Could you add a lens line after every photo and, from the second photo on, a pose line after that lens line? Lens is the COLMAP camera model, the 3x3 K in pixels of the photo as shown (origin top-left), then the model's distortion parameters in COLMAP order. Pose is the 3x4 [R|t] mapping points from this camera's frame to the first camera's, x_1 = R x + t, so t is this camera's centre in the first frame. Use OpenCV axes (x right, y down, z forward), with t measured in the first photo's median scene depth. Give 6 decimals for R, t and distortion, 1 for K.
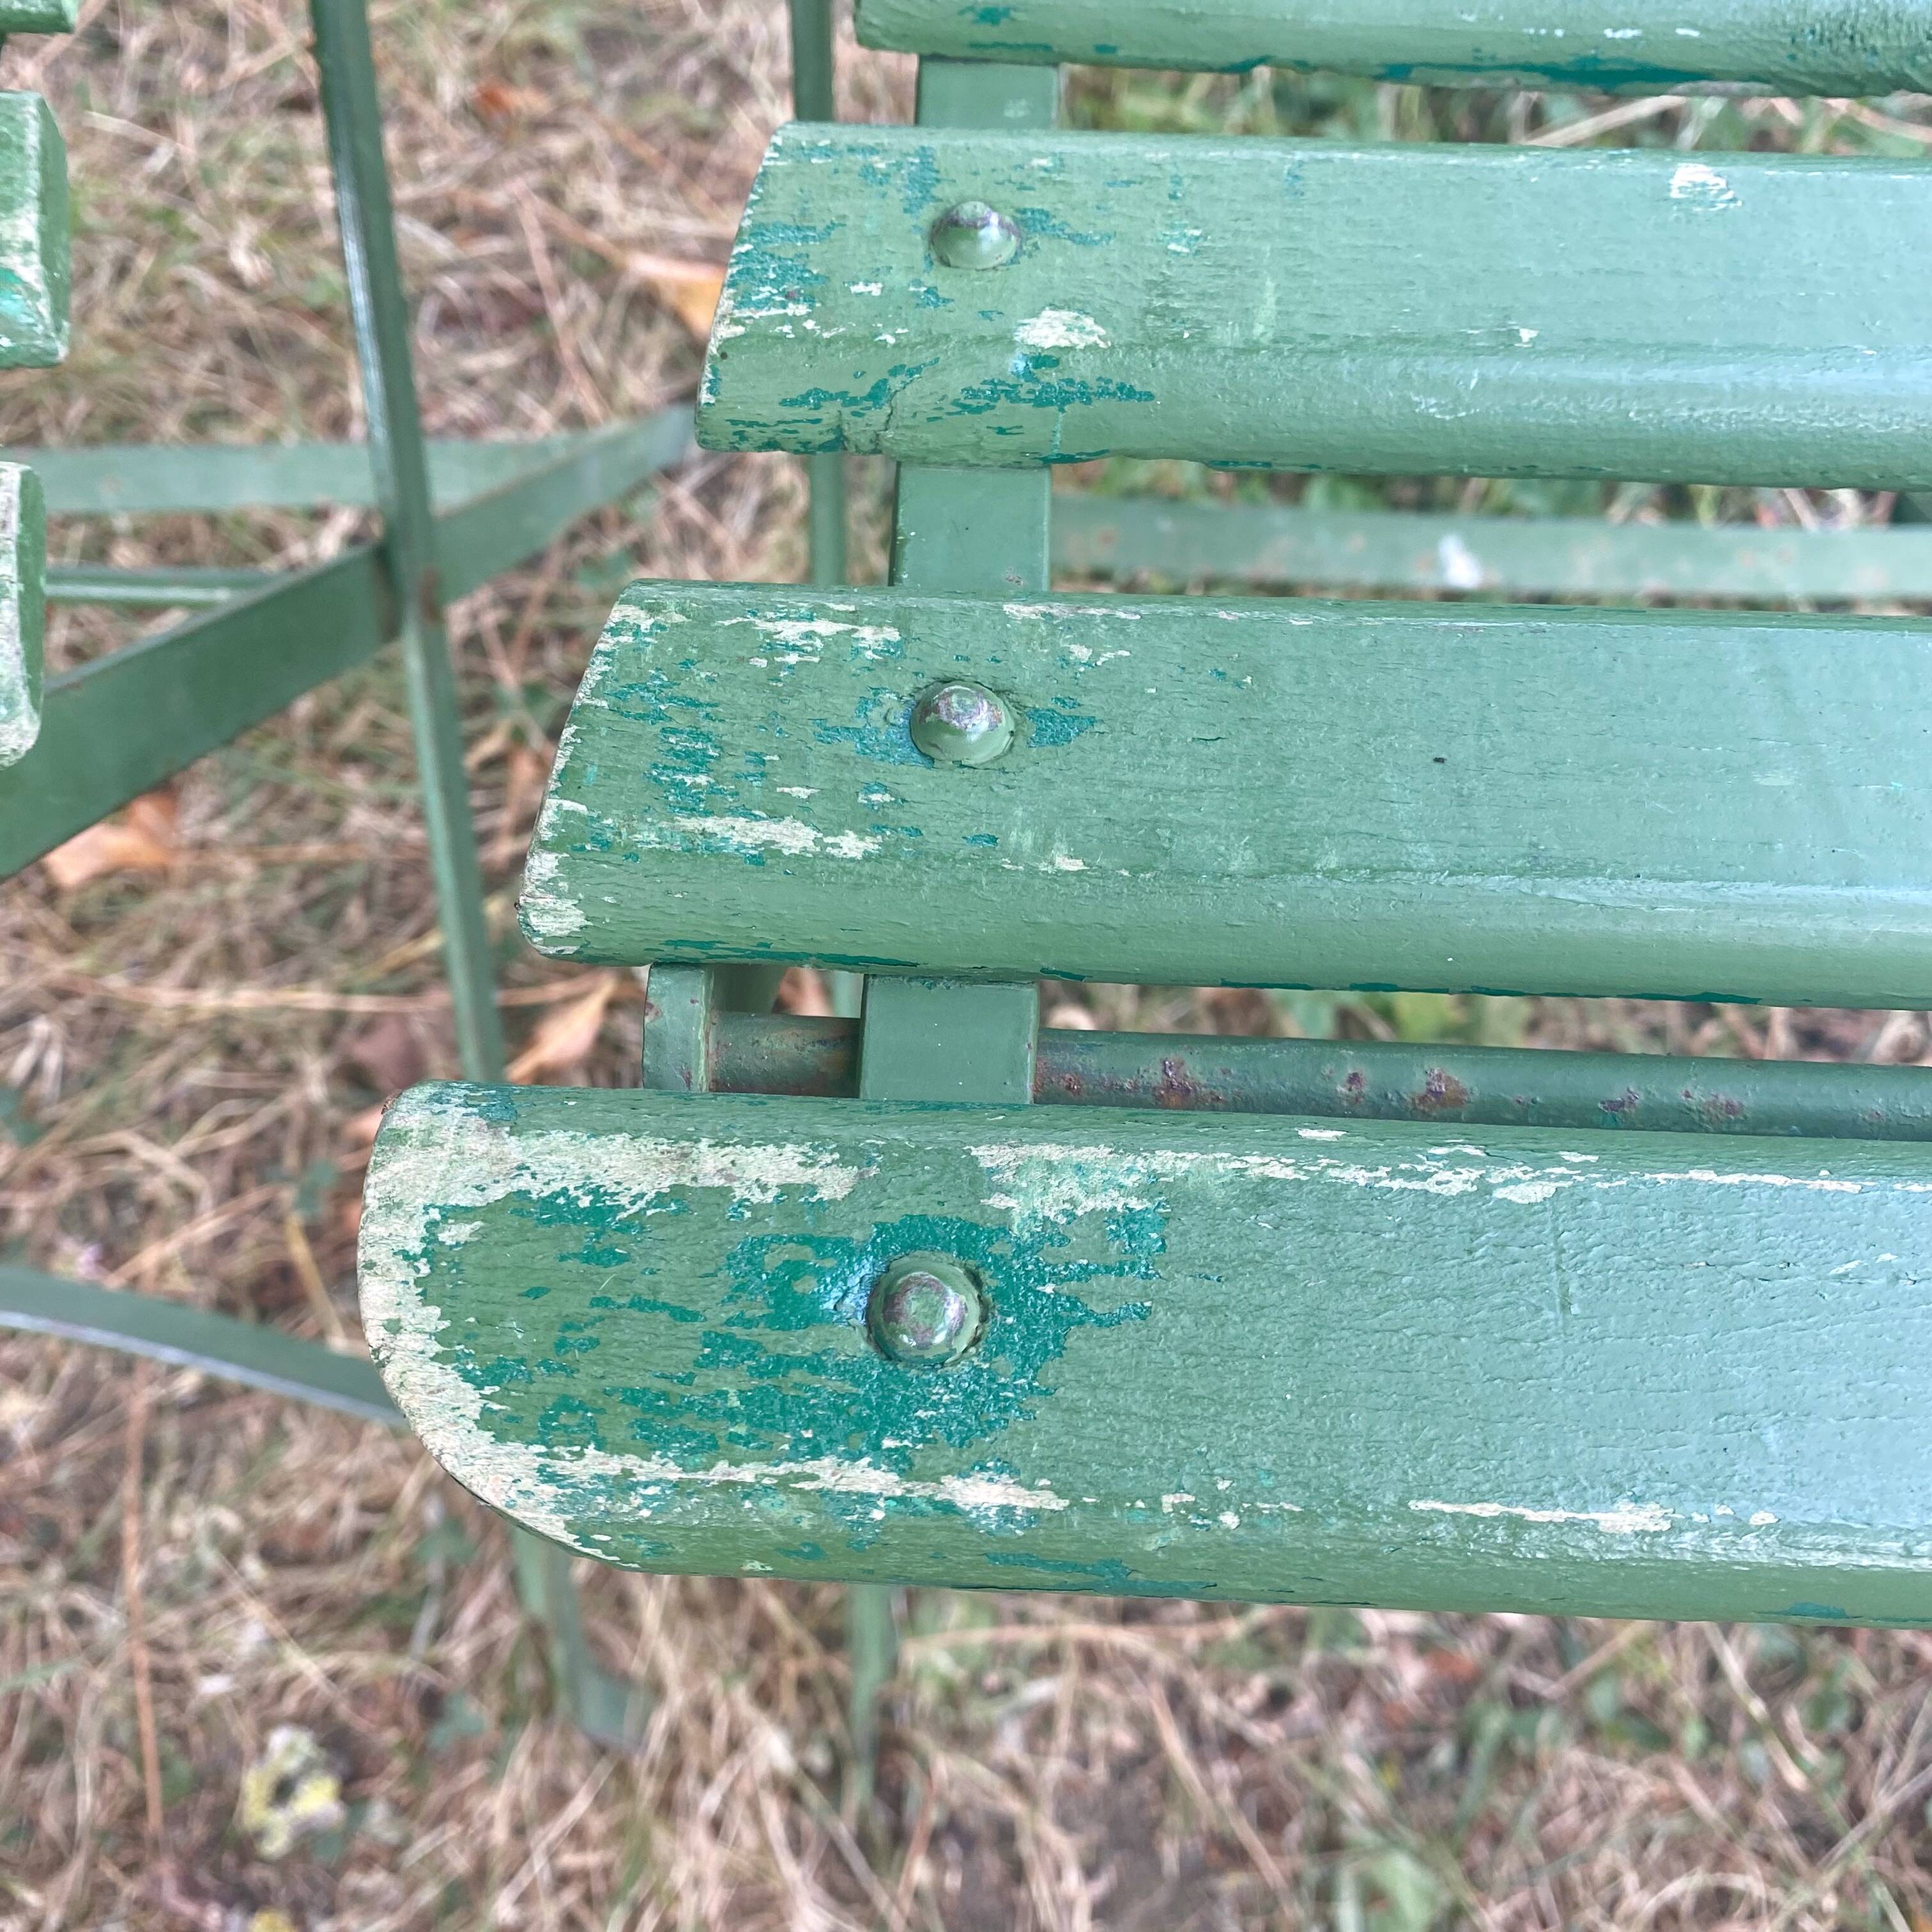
lens RADIAL K [[1973.3, 0, 983.9], [0, 1973.3, 968.7], [0, 0, 1]] dist [0.011457, 0.000000]
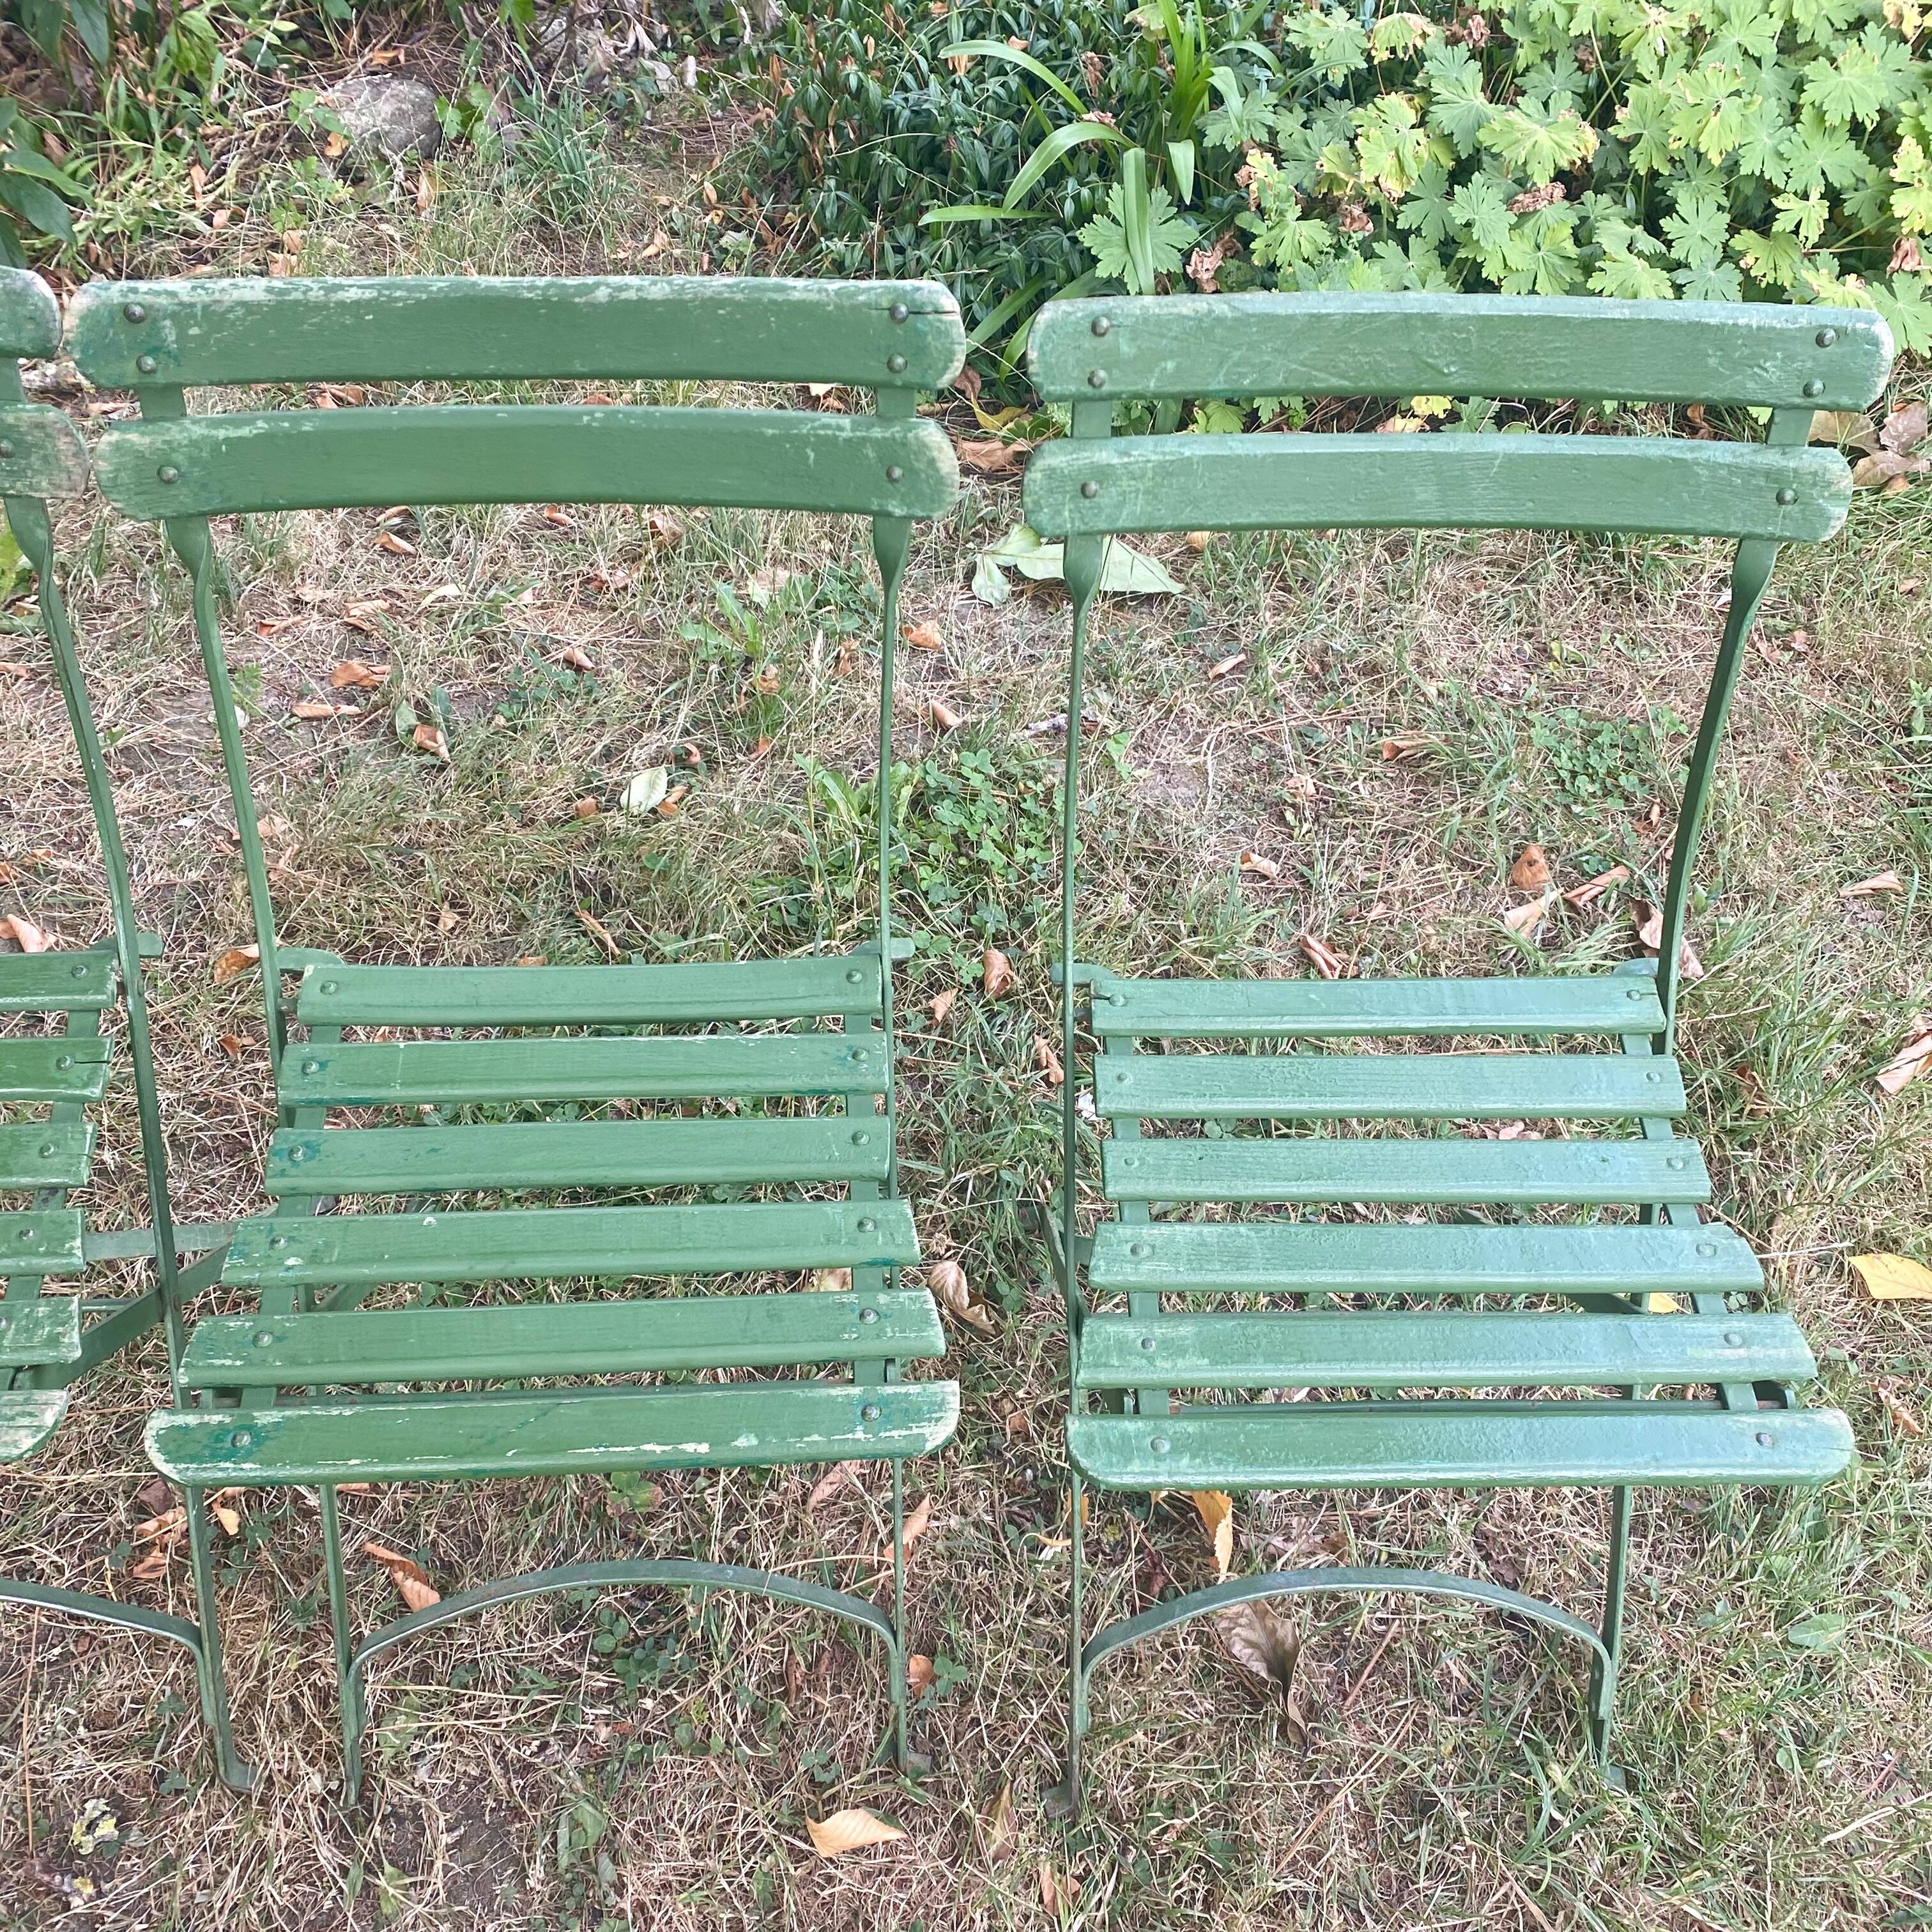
lens RADIAL K [[1973.3, 0, 994.1], [0, 1973.3, 980.8], [0, 0, 1]] dist [0.011457, 0.000000]
pose [[0.993648, -0.045687, 0.102845, 1.301990], [0.072546, 0.958693, -0.275035, 0.505755], [-0.086031, 0.280749, 0.955918, -4.116182]]
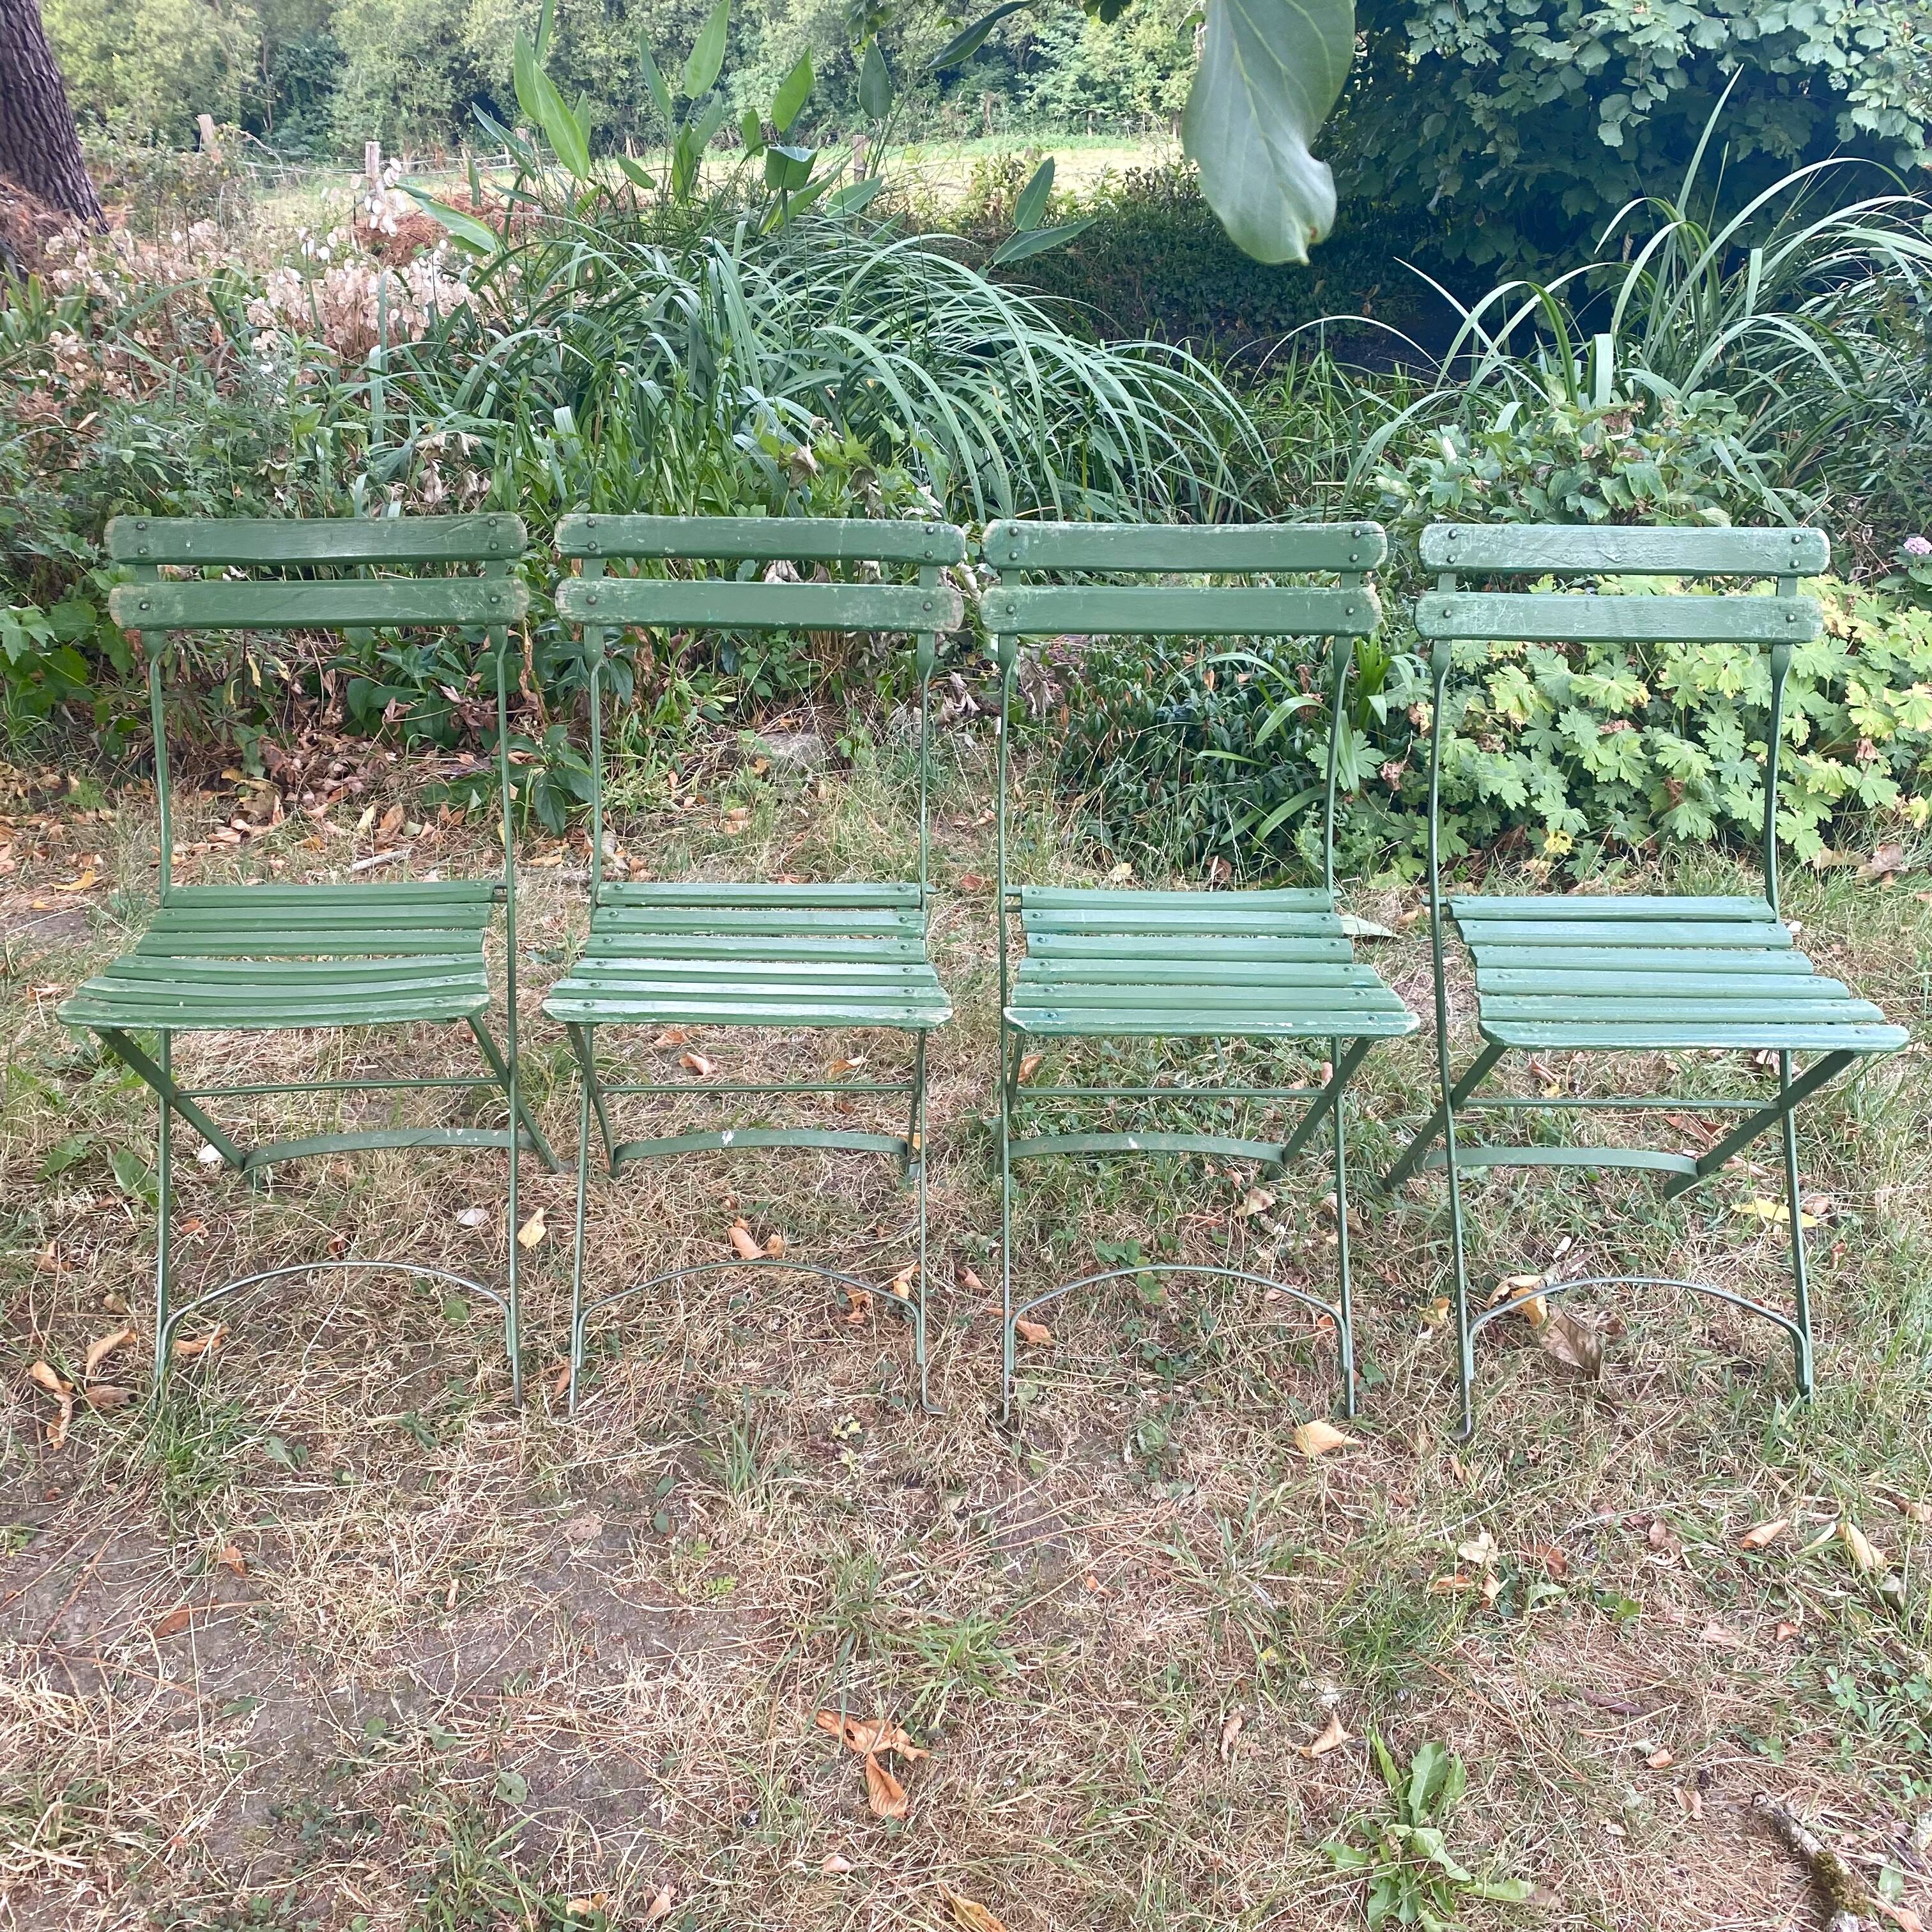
lens RADIAL K [[1973.3, 0, 968.5], [0, 1973.3, 973.7], [0, 0, 1]] dist [0.011457, 0.000000]
pose [[0.997463, -0.006591, 0.070874, -1.023350], [0.051260, 0.757357, -0.650986, 5.761984], [-0.049387, 0.652968, 0.755774, -6.071503]]
